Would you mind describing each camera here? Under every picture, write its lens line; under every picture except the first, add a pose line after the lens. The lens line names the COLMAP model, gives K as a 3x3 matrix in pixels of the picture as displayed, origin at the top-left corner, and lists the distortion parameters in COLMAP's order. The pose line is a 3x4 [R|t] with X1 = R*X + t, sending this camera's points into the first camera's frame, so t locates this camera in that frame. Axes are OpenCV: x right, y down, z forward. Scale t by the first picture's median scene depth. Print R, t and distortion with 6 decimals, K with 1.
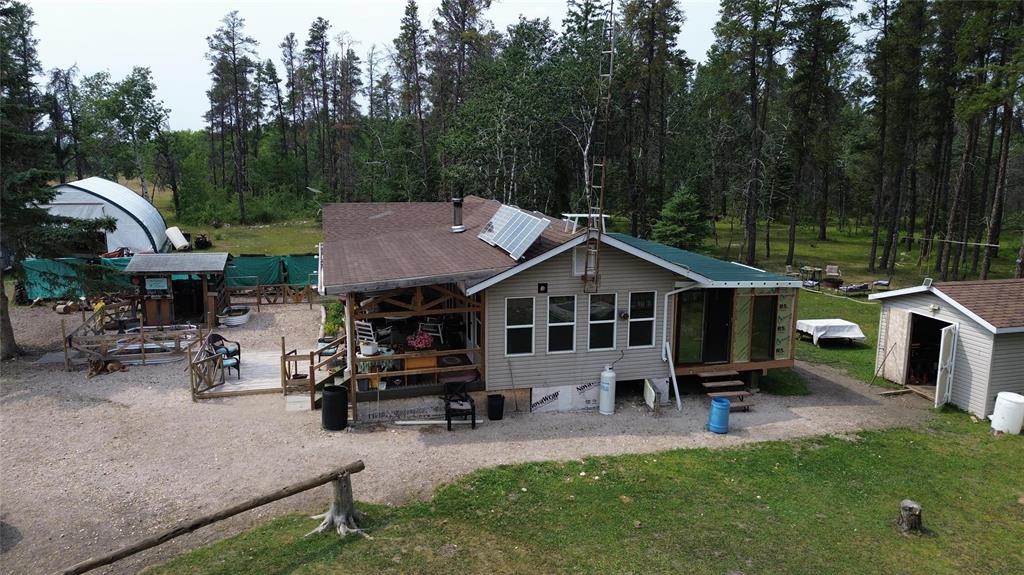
lens RADIAL K [[721.1, 0, 513.5], [0, 721.1, 286.9], [0, 0, 1]] dist [0.066664, -0.061712]
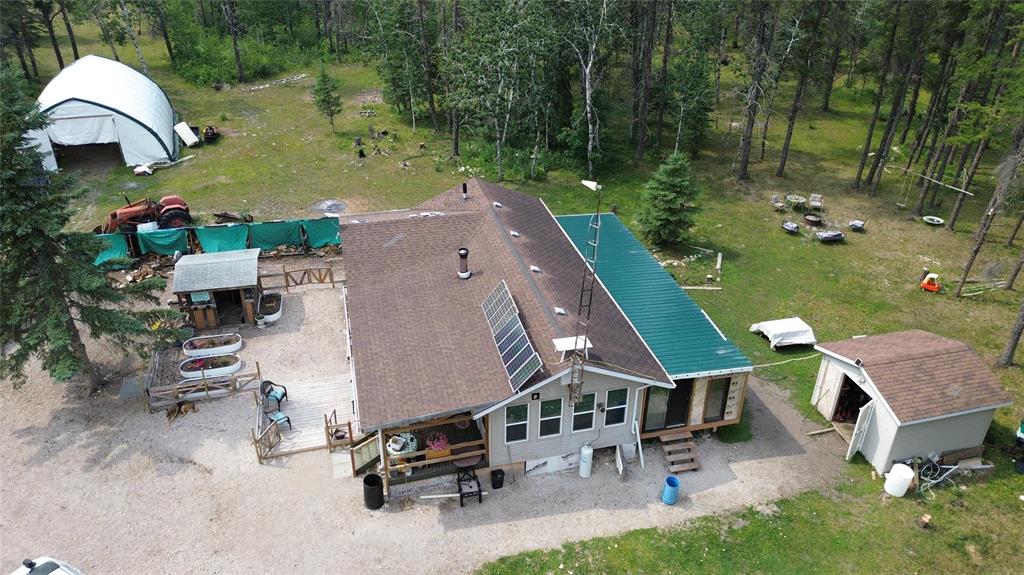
lens RADIAL K [[721.1, 0, 513.5], [0, 721.1, 286.9], [0, 0, 1]] dist [0.066664, -0.061712]
pose [[0.999969, 0.007554, -0.002048, 0.003675], [-0.006439, 0.942761, 0.333406, -0.557755], [0.004449, -0.333383, 0.942781, -0.092643]]
